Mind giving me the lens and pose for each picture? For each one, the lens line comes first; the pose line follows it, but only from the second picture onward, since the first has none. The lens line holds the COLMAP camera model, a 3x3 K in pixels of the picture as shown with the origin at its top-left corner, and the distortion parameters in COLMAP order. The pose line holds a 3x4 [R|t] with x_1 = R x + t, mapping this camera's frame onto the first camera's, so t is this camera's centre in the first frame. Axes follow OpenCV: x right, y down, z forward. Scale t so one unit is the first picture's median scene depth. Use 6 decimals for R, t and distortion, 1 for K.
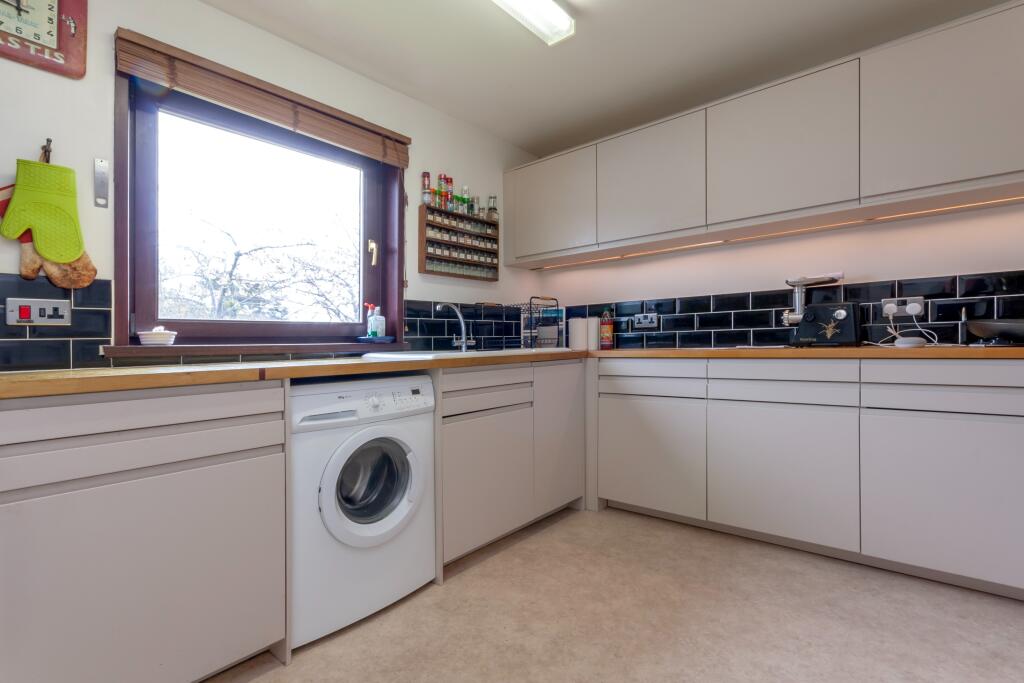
lens RADIAL K [[483.3, 0, 512.0], [0, 483.3, 341.5], [0, 0, 1]] dist [0.032661, 0.000349]
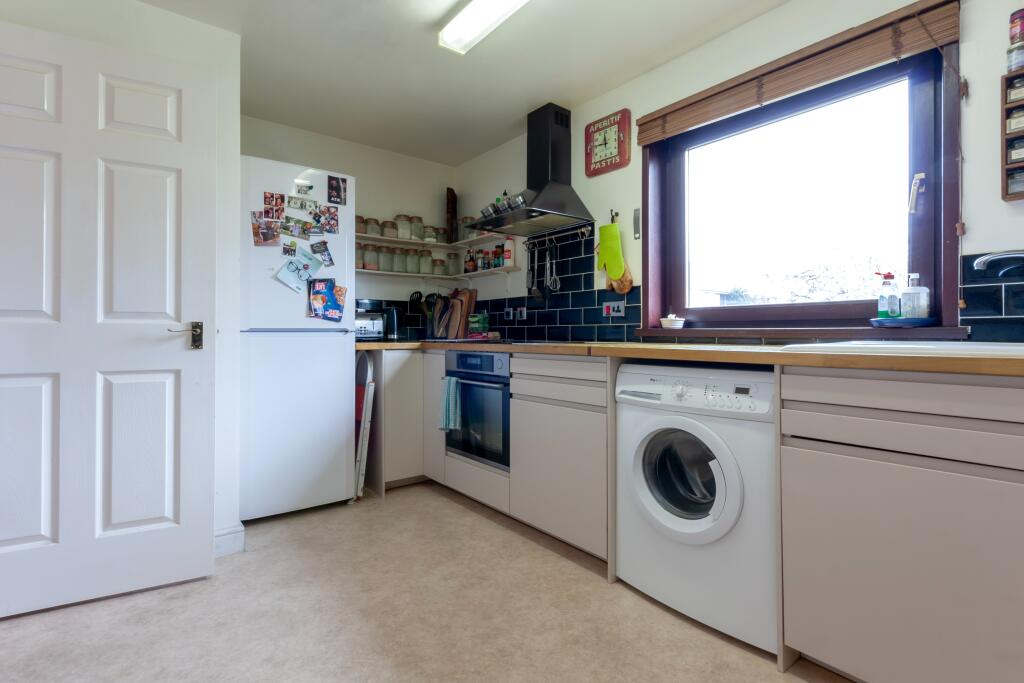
lens RADIAL K [[477.3, 0, 513.7], [0, 477.3, 318.9], [0, 0, 1]] dist [0.033093, 0.000556]
pose [[-0.144347, -0.006837, -0.989504, 0.685466], [0.008861, 0.999927, -0.008202, -0.011903], [0.989487, -0.009951, -0.144276, 0.797866]]
